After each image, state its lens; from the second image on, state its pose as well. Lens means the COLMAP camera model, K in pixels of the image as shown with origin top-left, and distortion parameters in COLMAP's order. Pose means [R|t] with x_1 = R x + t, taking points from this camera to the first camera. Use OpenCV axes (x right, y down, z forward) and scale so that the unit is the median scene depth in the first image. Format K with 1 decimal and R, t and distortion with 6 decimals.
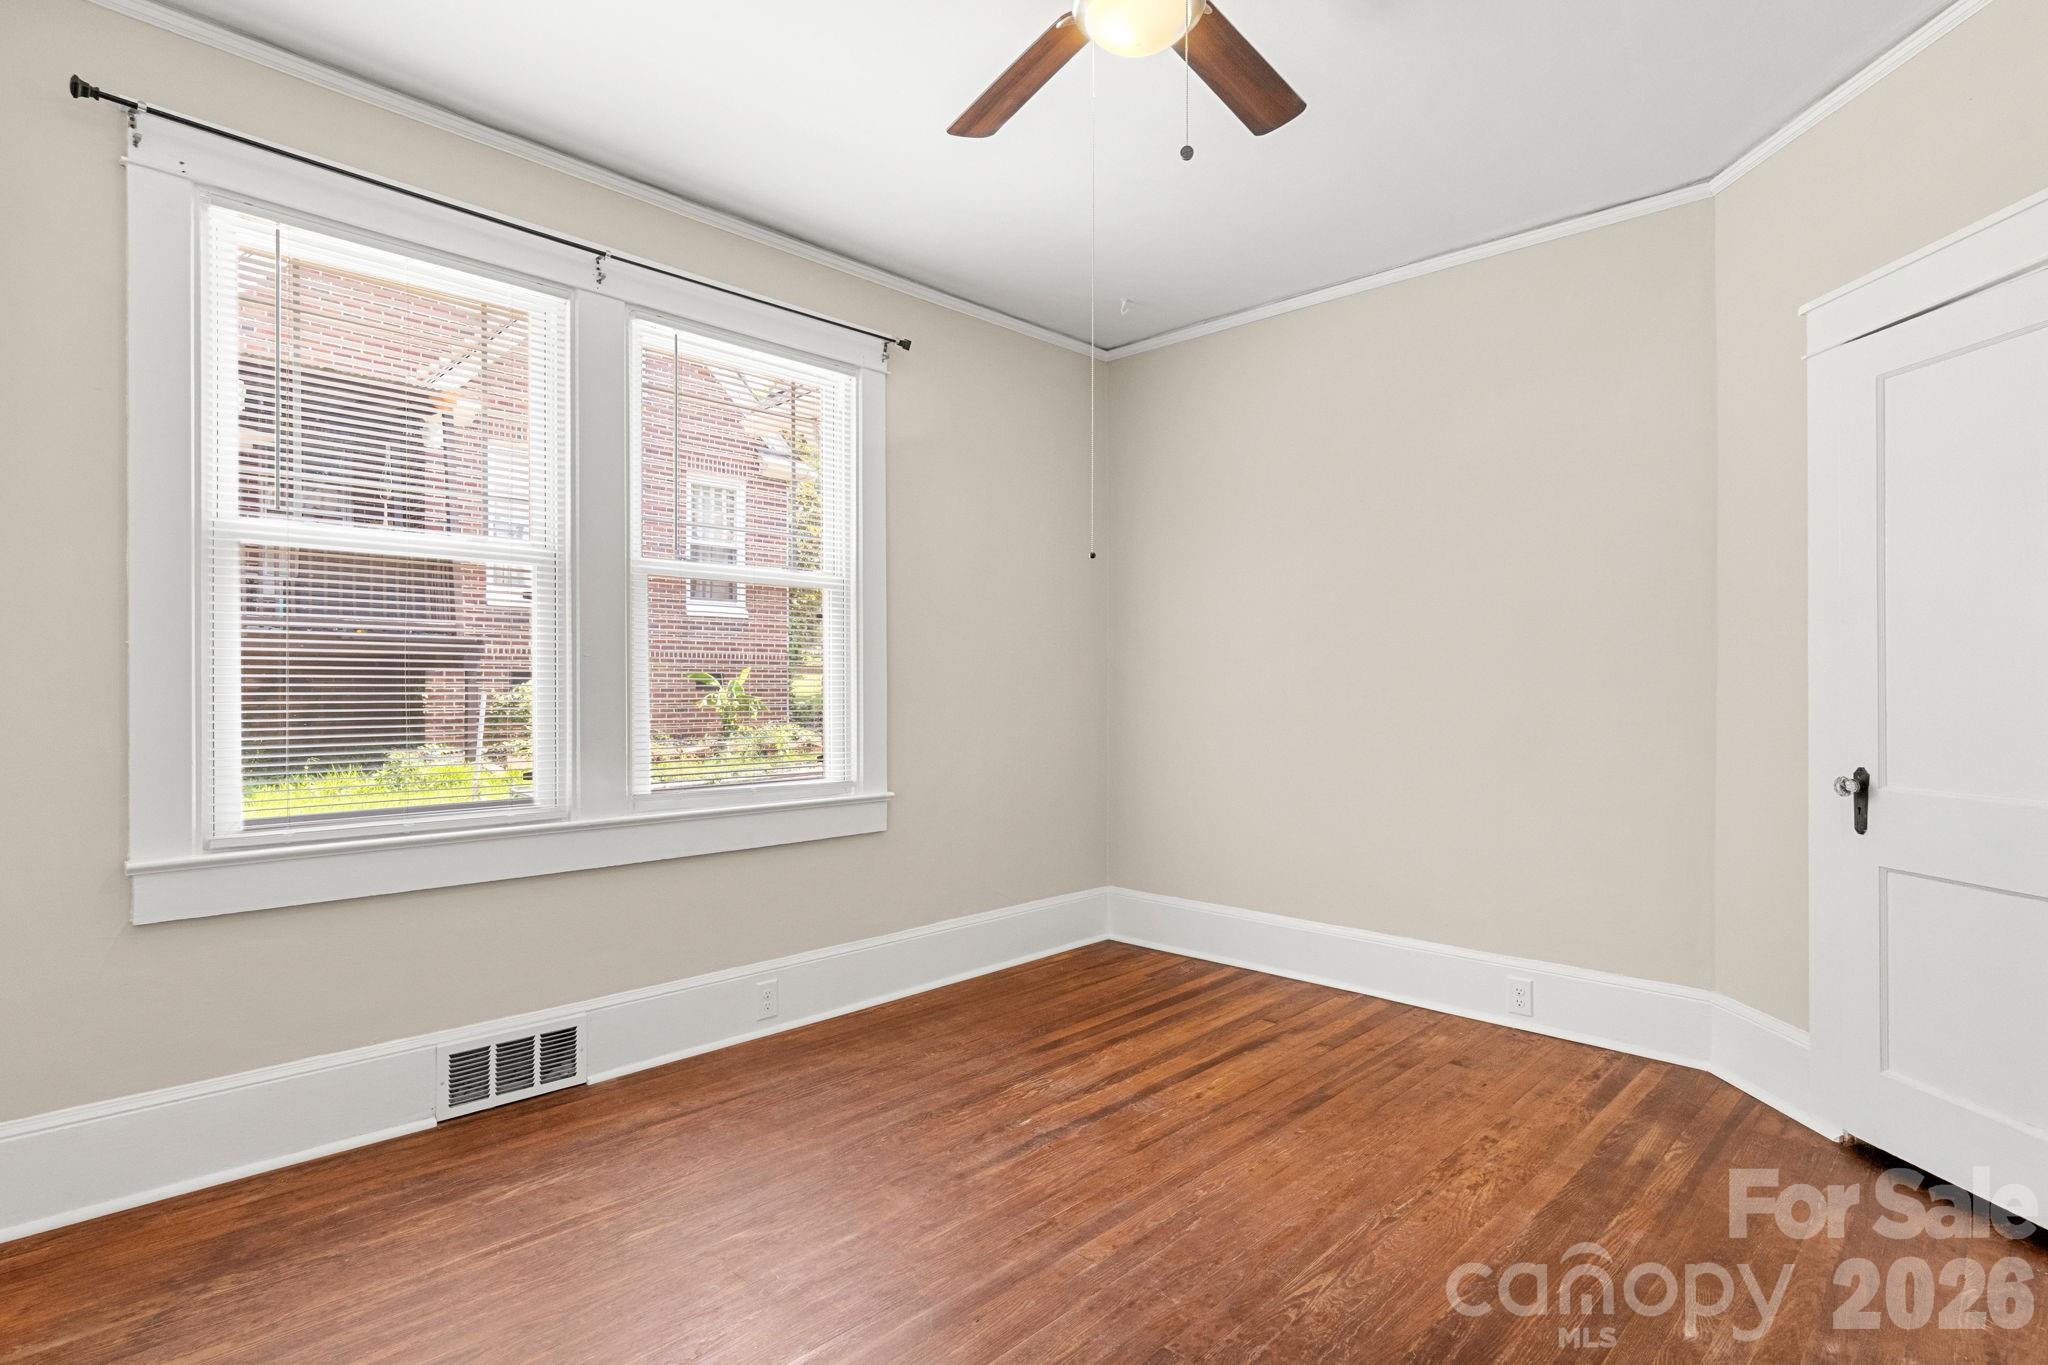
lens RADIAL K [[1070.8, 0, 1012.7], [0, 1070.8, 685.8], [0, 0, 1]] dist [-0.002102, 0.000074]
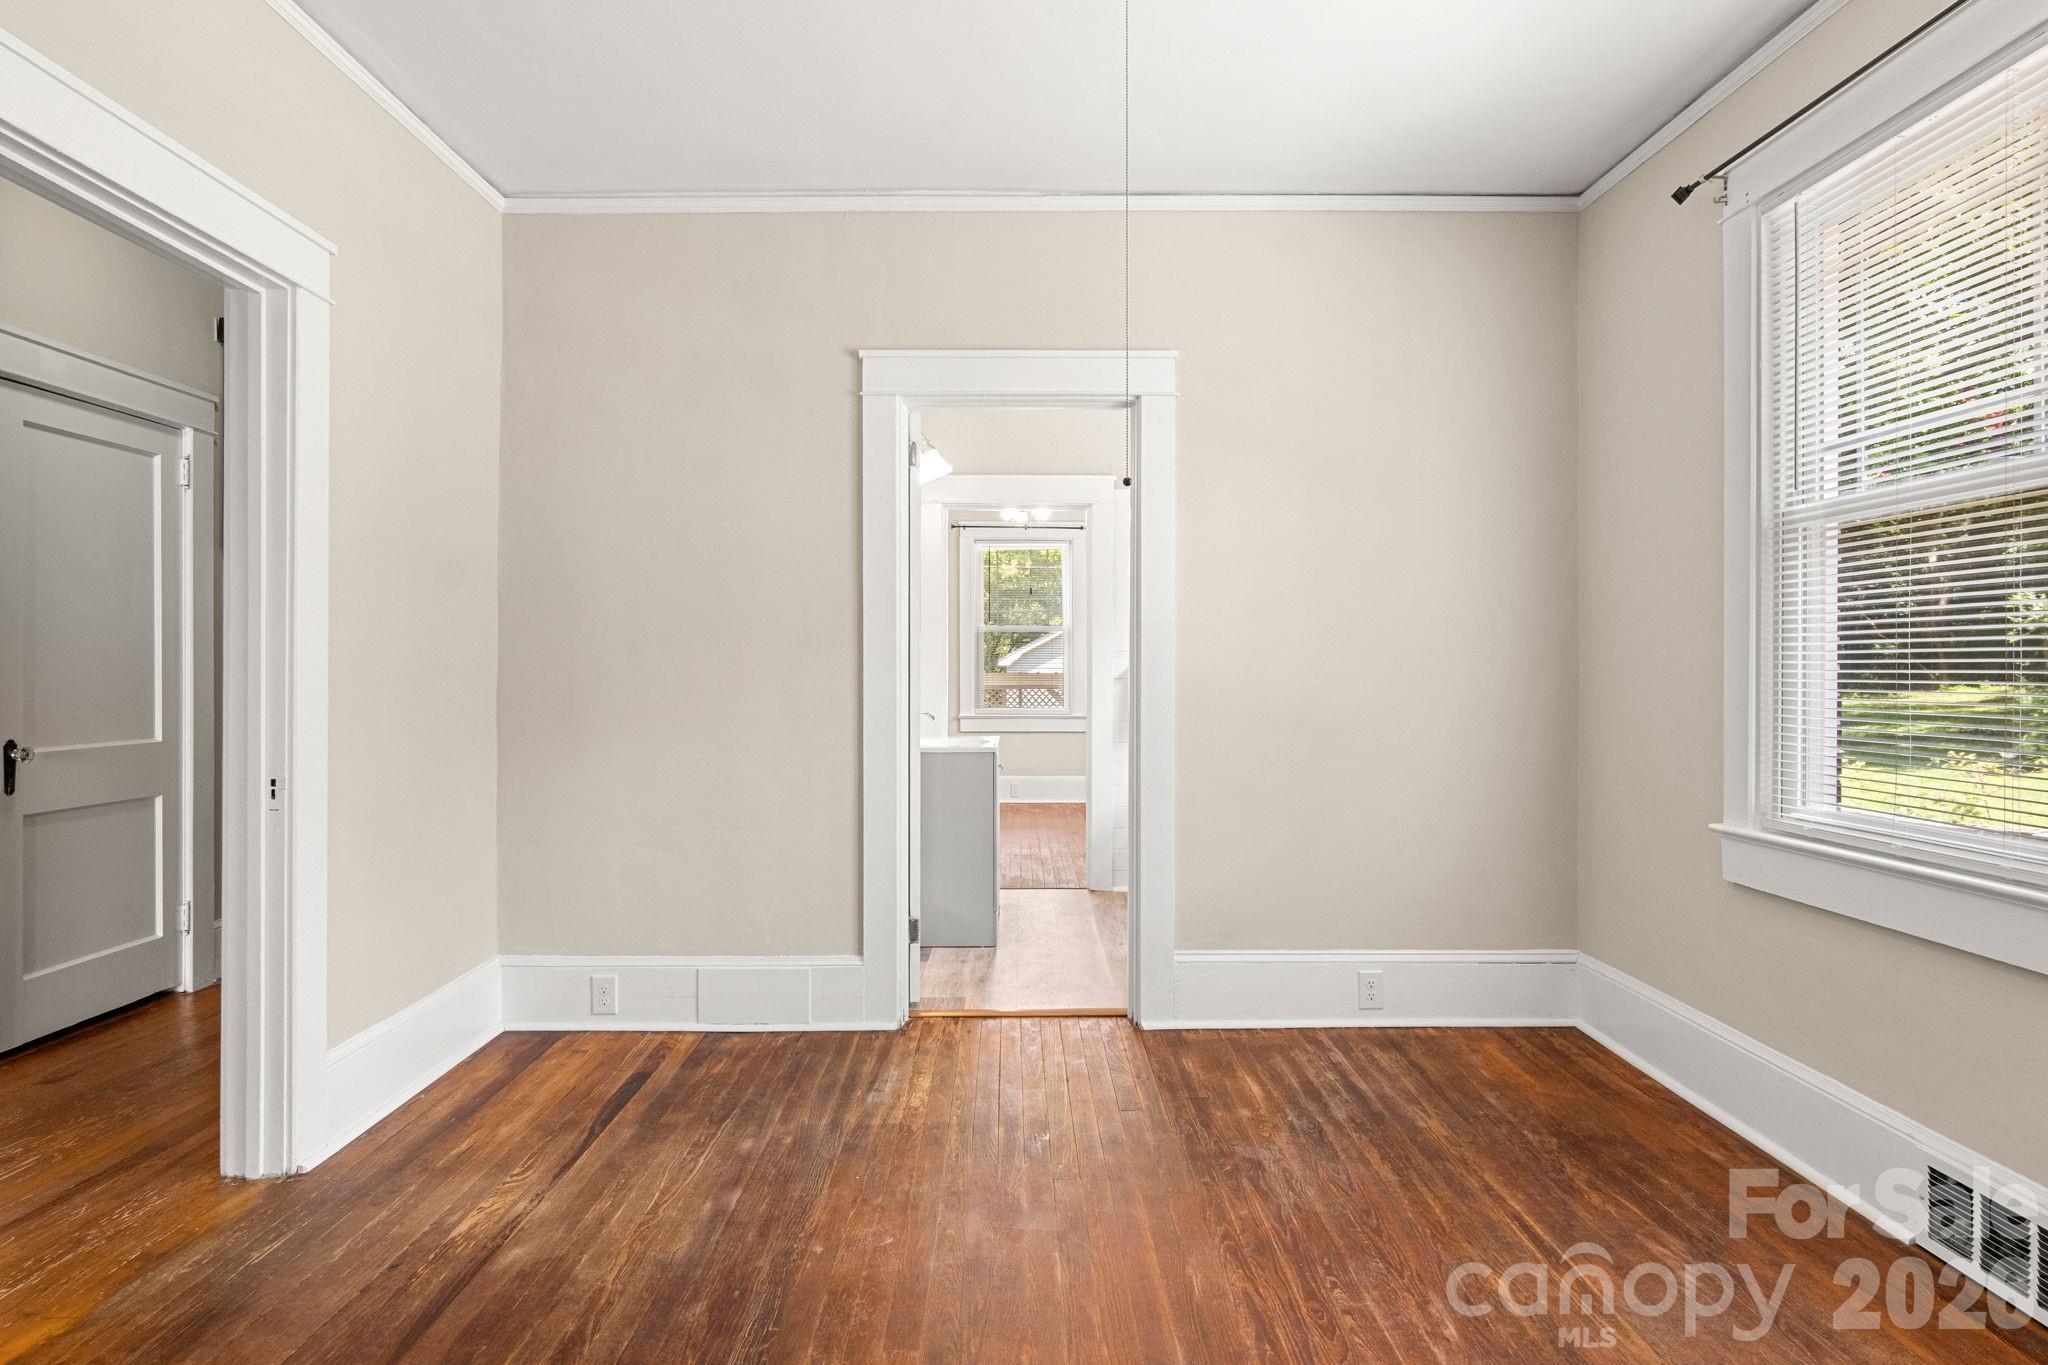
lens RADIAL K [[1070.8, 0, 1012.7], [0, 1070.8, 685.8], [0, 0, 1]] dist [-0.002102, 0.000074]
pose [[-0.706223, 0.006906, -0.707956, 0.428927], [-0.003846, 0.999900, 0.013590, 0.000652], [0.707979, 0.012320, -0.706126, 1.007768]]
